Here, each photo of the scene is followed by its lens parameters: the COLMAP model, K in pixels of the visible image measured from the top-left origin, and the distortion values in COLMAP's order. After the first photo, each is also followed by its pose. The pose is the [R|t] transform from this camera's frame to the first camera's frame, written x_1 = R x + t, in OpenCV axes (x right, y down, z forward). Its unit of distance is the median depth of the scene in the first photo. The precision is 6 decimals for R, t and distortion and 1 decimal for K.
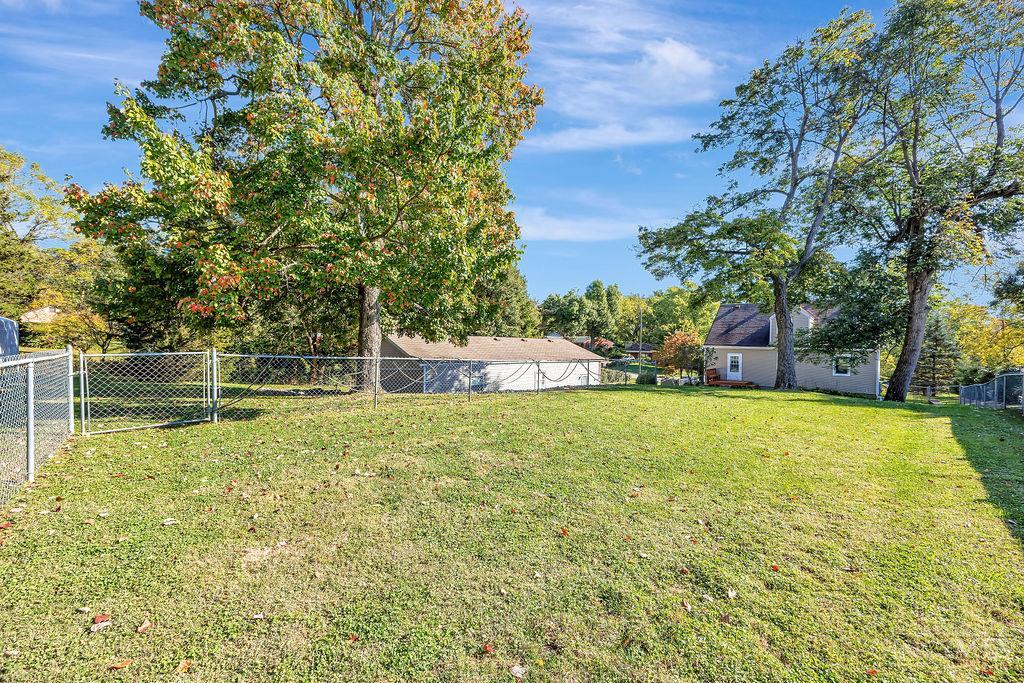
lens RADIAL K [[405.5, 0, 512.0], [0, 405.5, 341.5], [0, 0, 1]] dist [-0.000840, -0.000036]
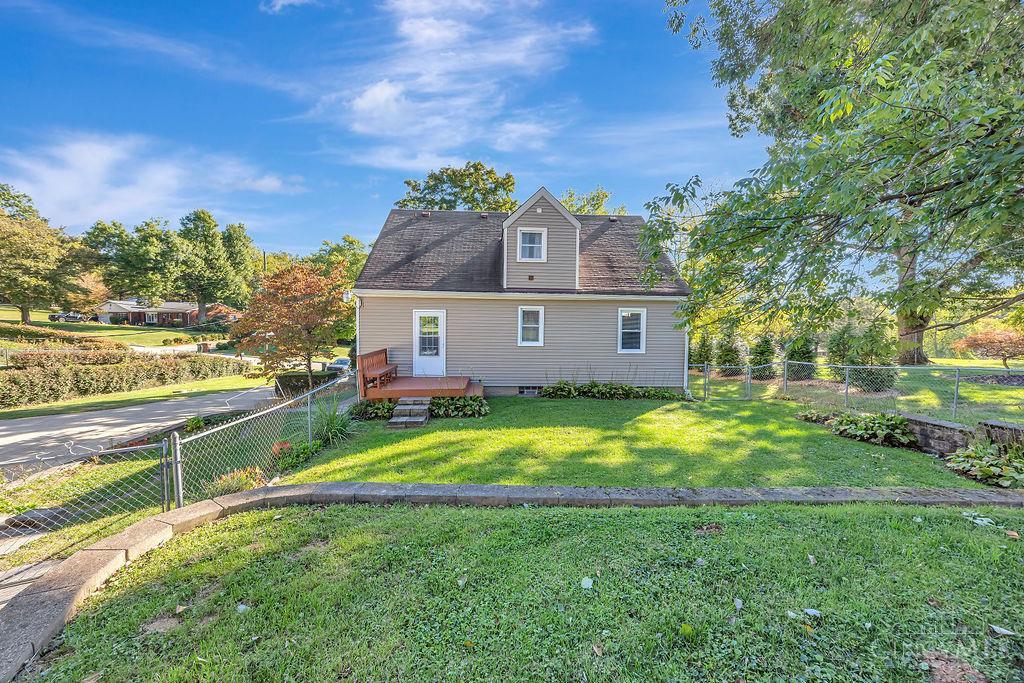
lens RADIAL K [[405.5, 0, 512.0], [0, 405.5, 341.5], [0, 0, 1]] dist [-0.000840, -0.000036]
pose [[0.713181, -0.040315, 0.699820, 0.108230], [-0.003193, 0.998148, 0.060756, 0.011775], [-0.700973, -0.045564, 0.711731, 0.217460]]
